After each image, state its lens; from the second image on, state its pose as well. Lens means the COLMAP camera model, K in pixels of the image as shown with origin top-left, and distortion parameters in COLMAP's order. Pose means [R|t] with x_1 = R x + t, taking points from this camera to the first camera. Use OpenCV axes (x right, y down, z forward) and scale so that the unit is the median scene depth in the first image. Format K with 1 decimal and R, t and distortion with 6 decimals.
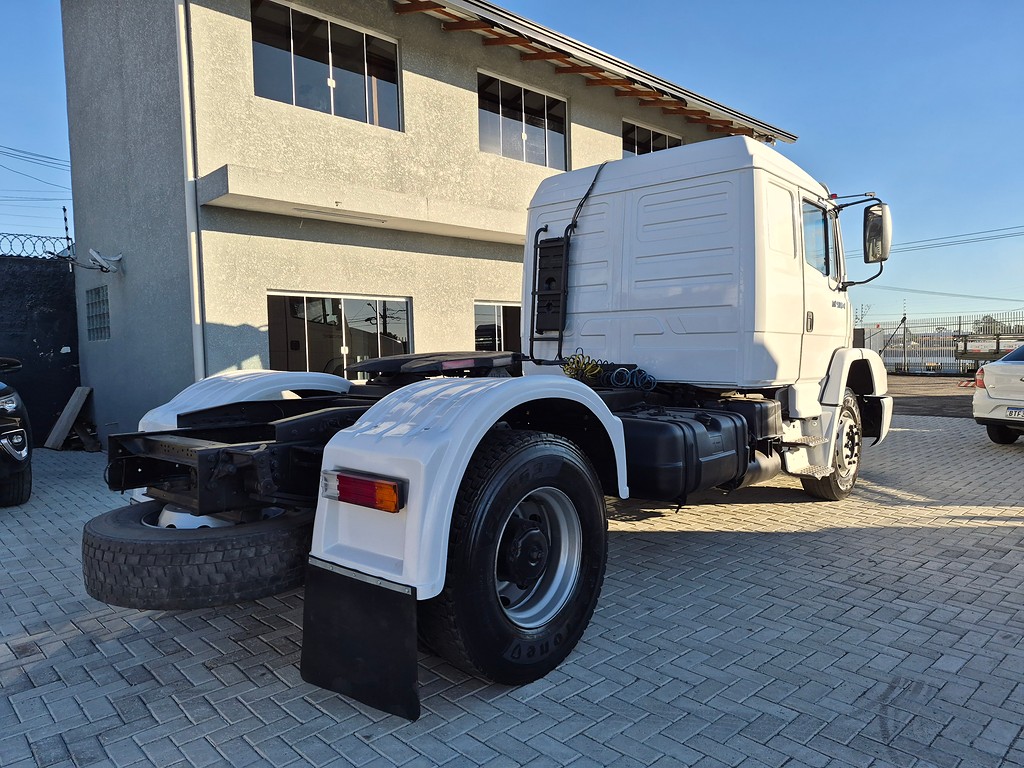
lens RADIAL K [[711.5, 0, 512.0], [0, 711.5, 384.0], [0, 0, 1]] dist [0.079277, -0.094398]
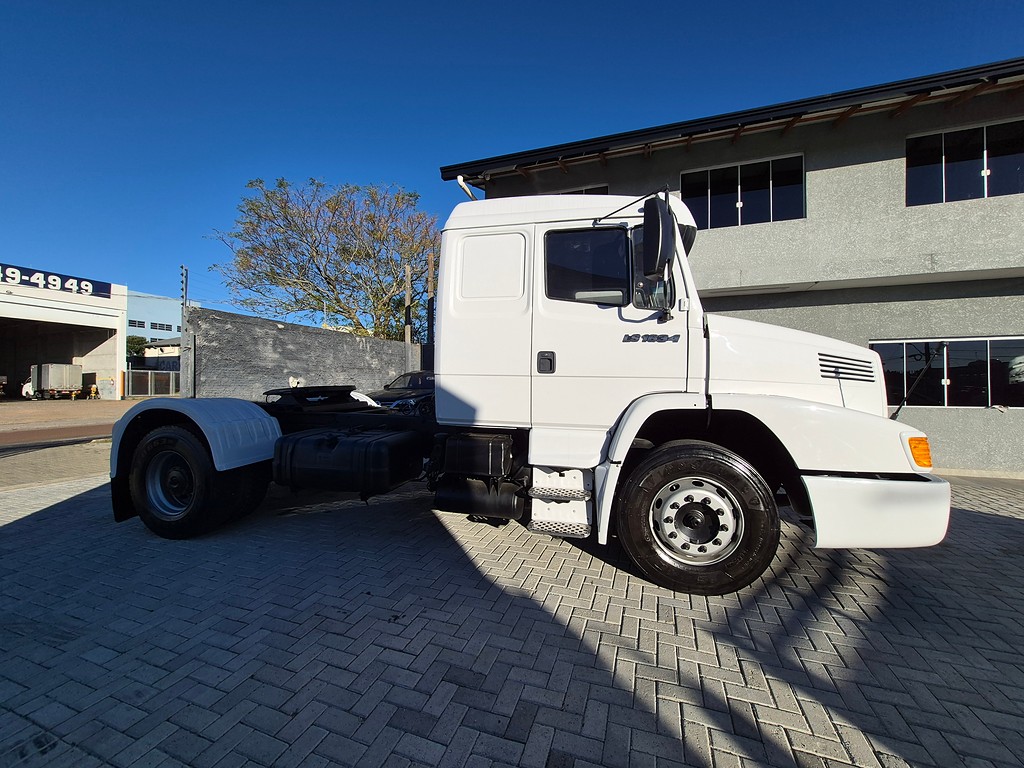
lens RADIAL K [[408.7, 0, 512.0], [0, 408.7, 384.0], [0, 0, 1]] dist [0.001086, -0.000166]
pose [[0.454484, 0.035825, -0.890034, 0.801198], [-0.042159, 0.998936, 0.018680, -0.063202], [0.889757, 0.029033, 0.455511, 0.676305]]
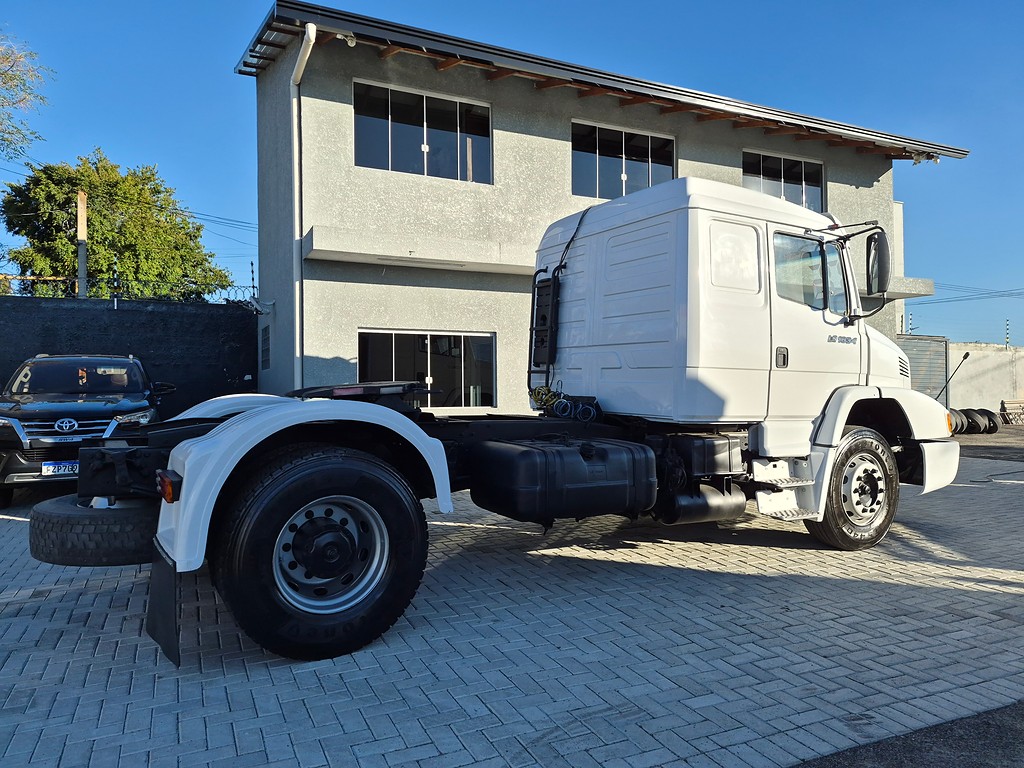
lens RADIAL K [[711.3, 0, 511.7], [0, 711.3, 375.6], [0, 0, 1]] dist [0.095705, -0.123016]
pose [[0.949920, 0.012642, -0.312239, 0.345223], [-0.030481, 0.998165, -0.052319, -0.000452], [0.311004, 0.059217, 0.948562, -0.028208]]
